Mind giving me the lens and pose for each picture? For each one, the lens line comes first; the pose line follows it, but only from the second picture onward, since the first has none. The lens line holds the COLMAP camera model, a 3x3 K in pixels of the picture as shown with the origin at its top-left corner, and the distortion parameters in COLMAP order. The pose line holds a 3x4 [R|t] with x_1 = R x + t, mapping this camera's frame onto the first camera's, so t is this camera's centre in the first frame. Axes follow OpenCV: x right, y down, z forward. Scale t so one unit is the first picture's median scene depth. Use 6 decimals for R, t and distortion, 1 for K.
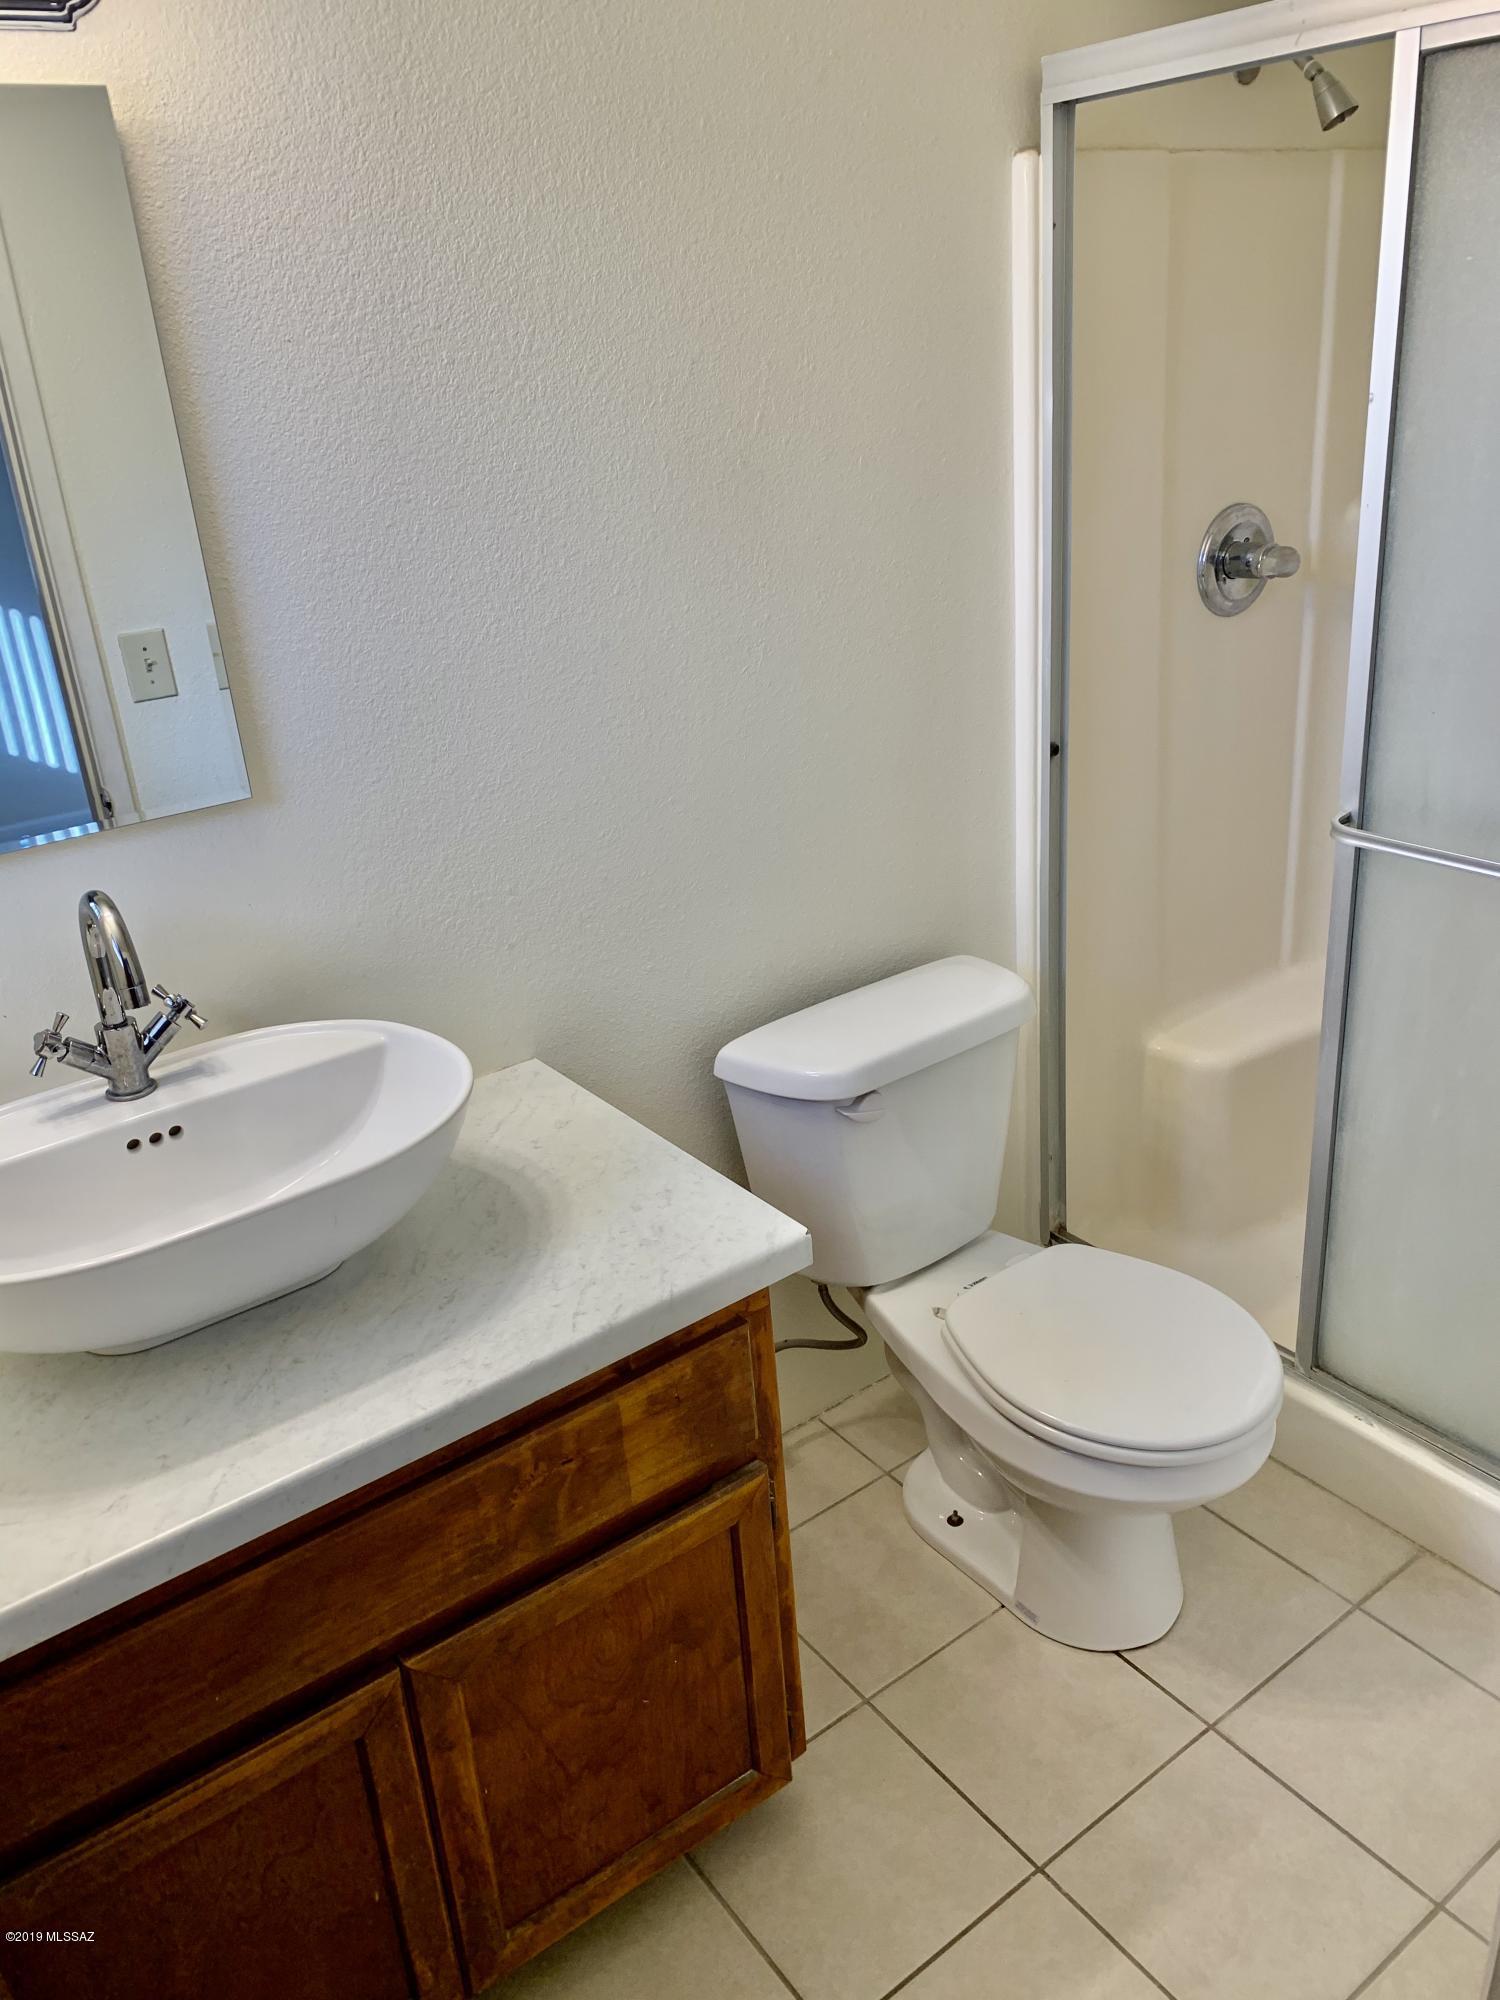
lens RADIAL K [[1533.5, 0, 734.3], [0, 1533.5, 985.9], [0, 0, 1]] dist [0.034097, -0.043770]
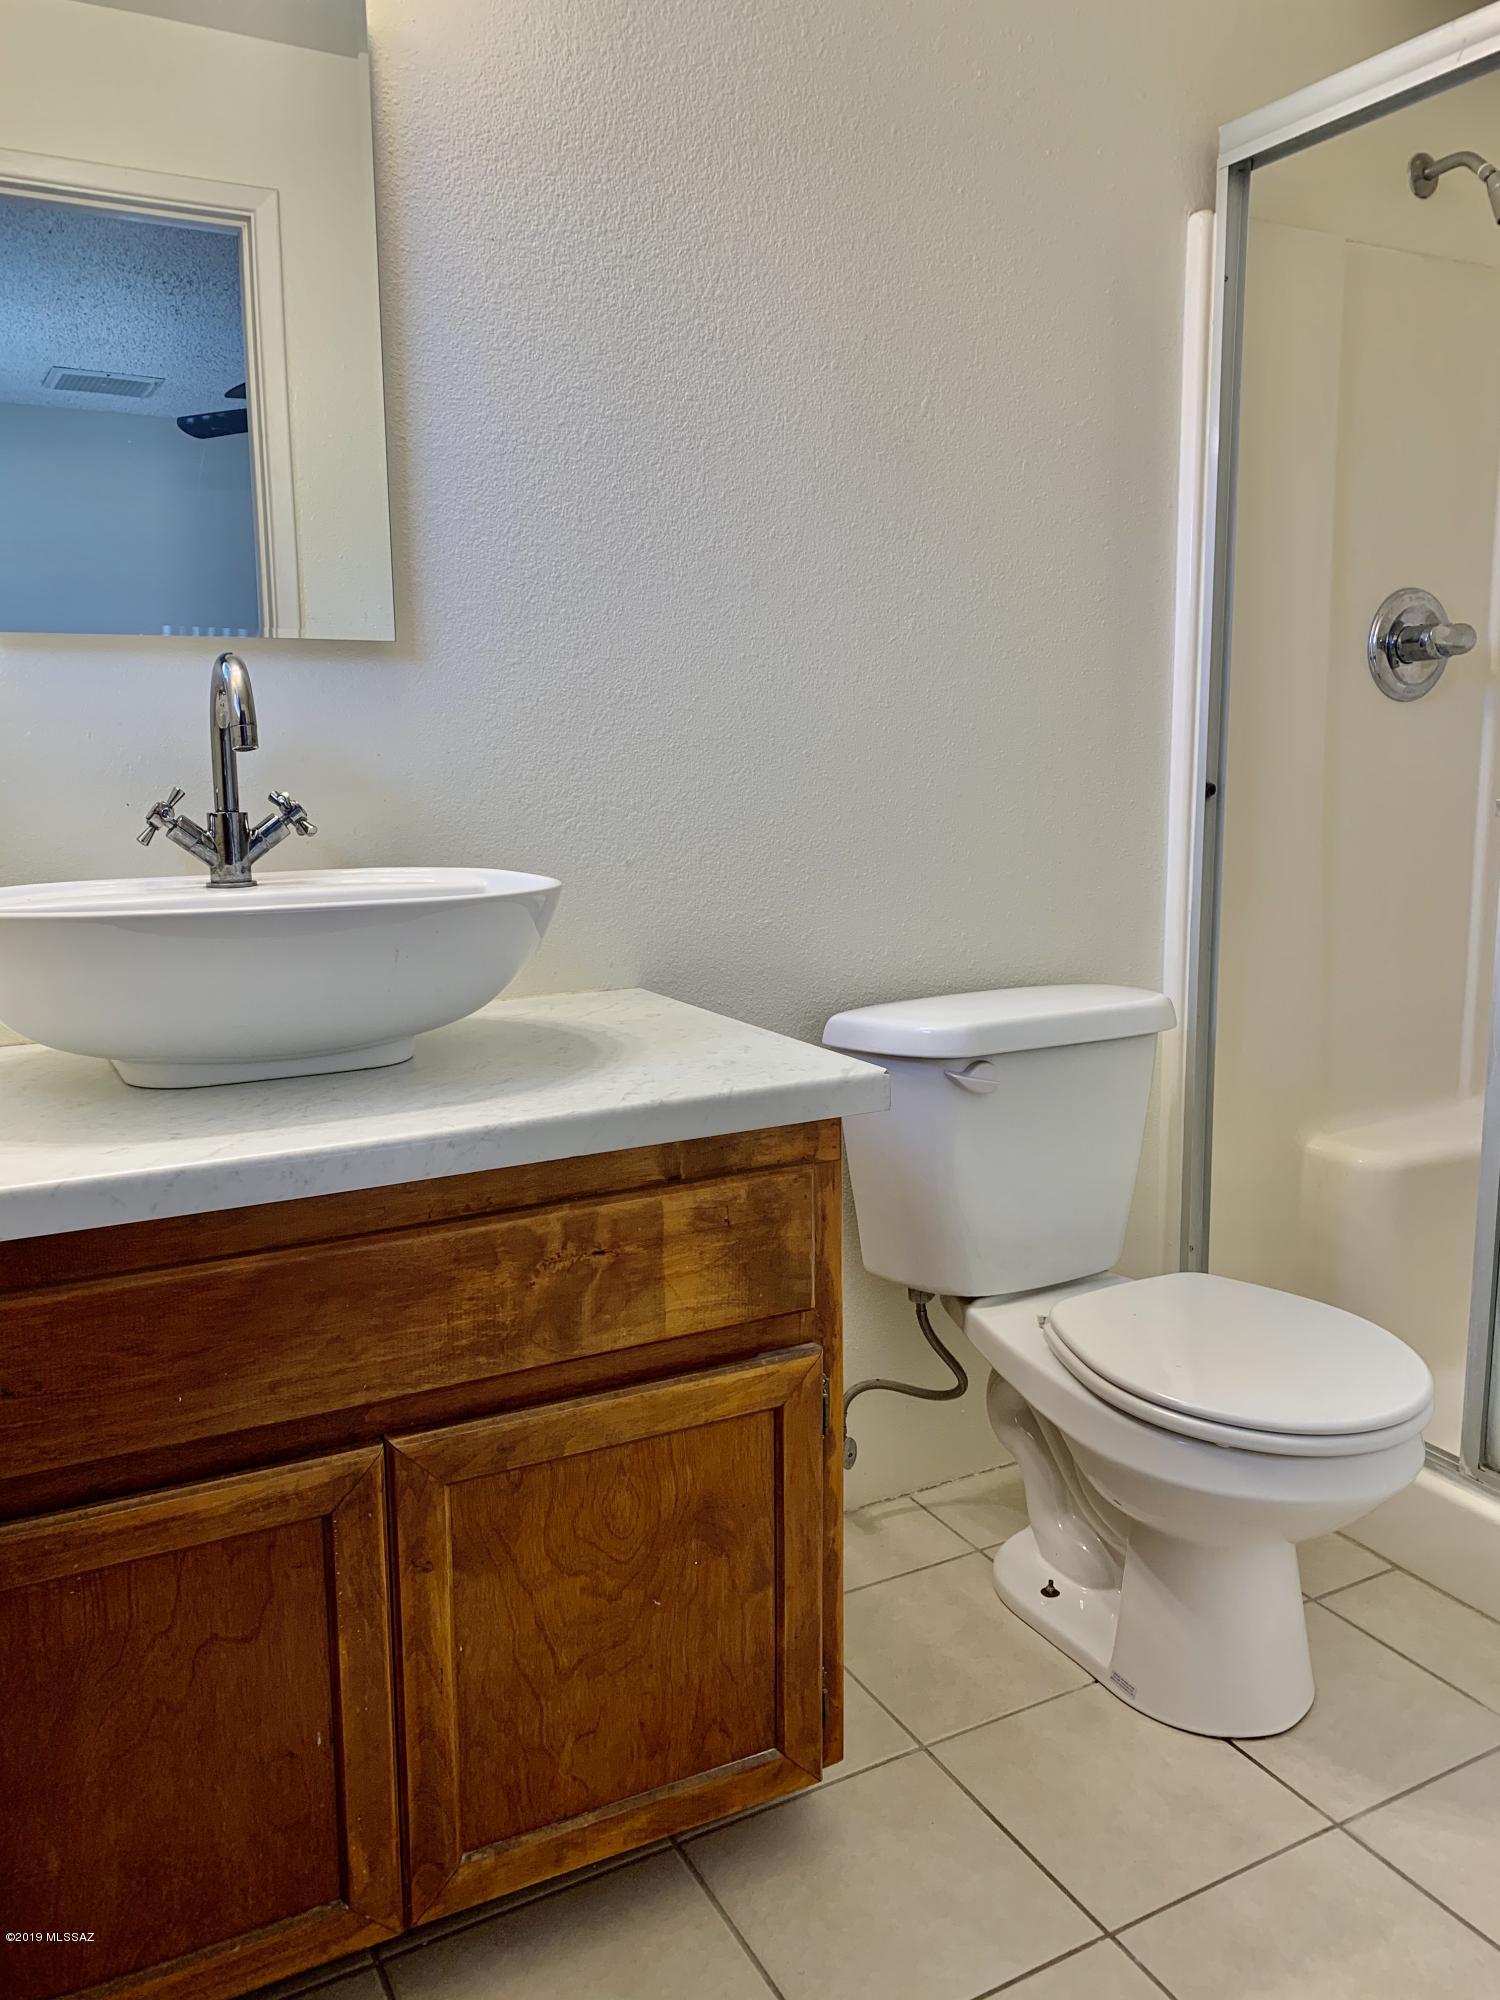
lens RADIAL K [[1533.5, 0, 743.5], [0, 1533.5, 1001.4], [0, 0, 1]] dist [0.034097, -0.043770]
pose [[0.988142, 0.086421, -0.126910, 0.067230], [-0.113201, 0.968474, -0.221910, 0.297643], [0.103732, 0.233645, 0.966773, 0.072493]]
